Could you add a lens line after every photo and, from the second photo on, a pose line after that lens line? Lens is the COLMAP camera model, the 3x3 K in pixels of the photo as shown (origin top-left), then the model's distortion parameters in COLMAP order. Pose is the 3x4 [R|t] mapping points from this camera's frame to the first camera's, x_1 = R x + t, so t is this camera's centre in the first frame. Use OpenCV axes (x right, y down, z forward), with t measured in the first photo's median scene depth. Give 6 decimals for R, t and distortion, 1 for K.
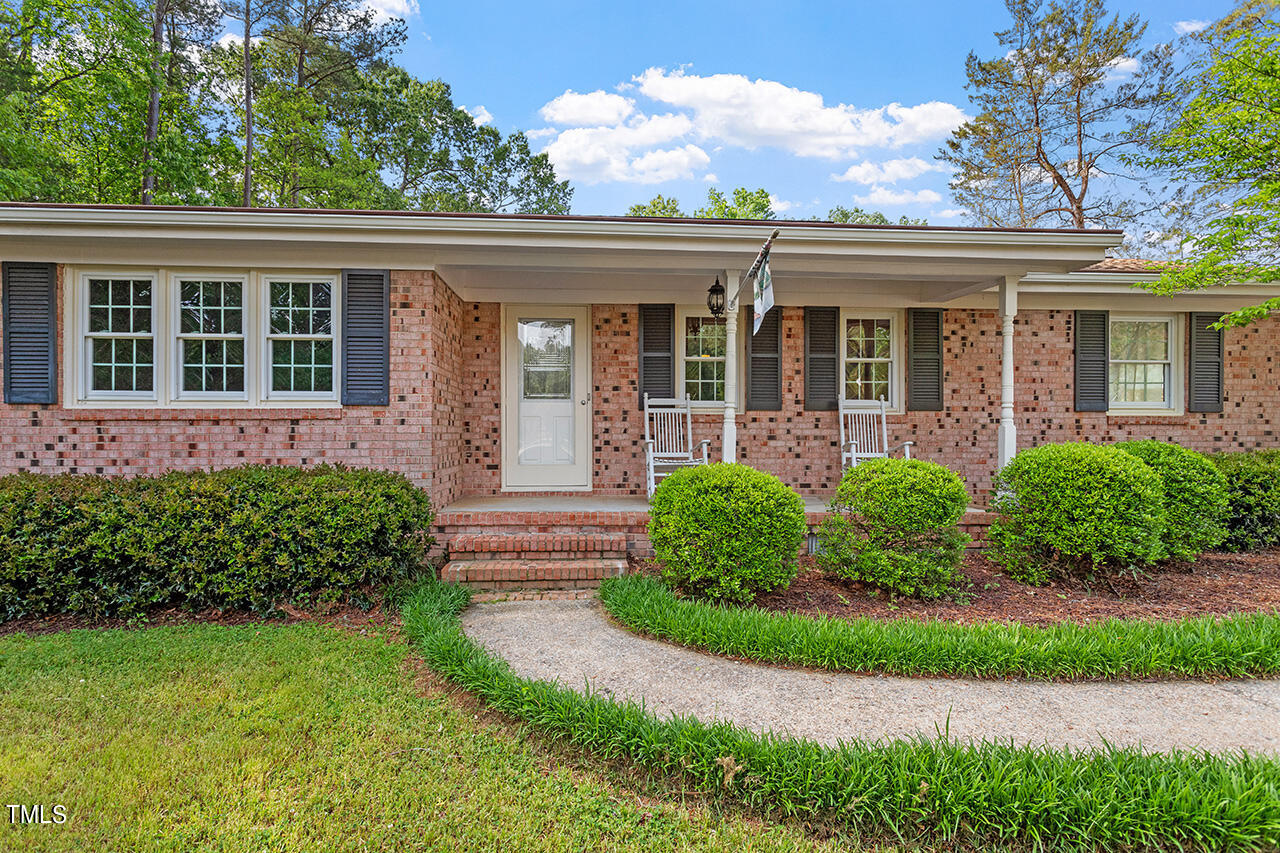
lens RADIAL K [[684.1, 0, 613.8], [0, 684.1, 411.5], [0, 0, 1]] dist [-0.003777, 0.003705]
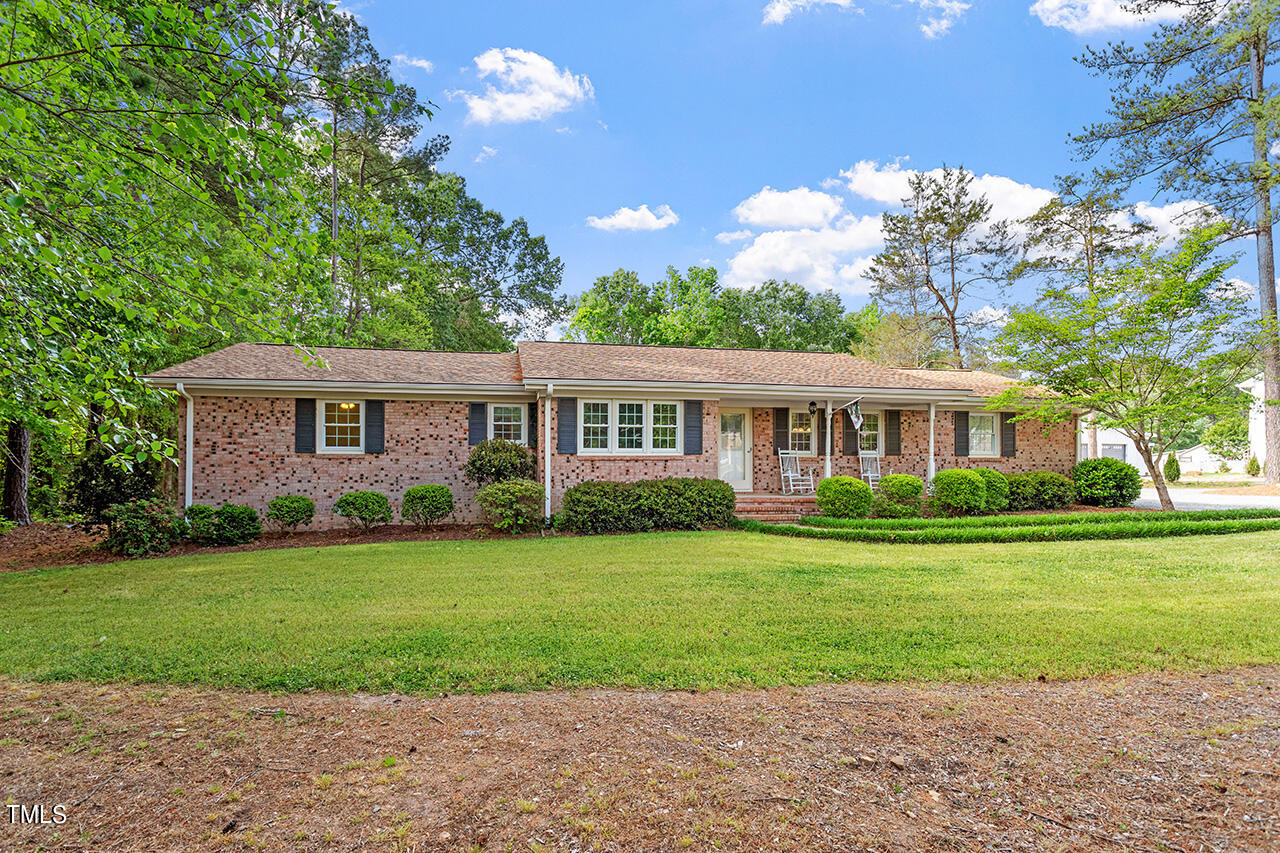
lens RADIAL K [[658.2, 0, 608.7], [0, 658.2, 438.8], [0, 0, 1]] dist [-0.007936, 0.003139]
pose [[0.992824, 0.004417, 0.119507, -0.747654], [-0.003071, 0.999930, -0.011449, -0.028877], [-0.119549, 0.011000, 0.992767, -1.054492]]
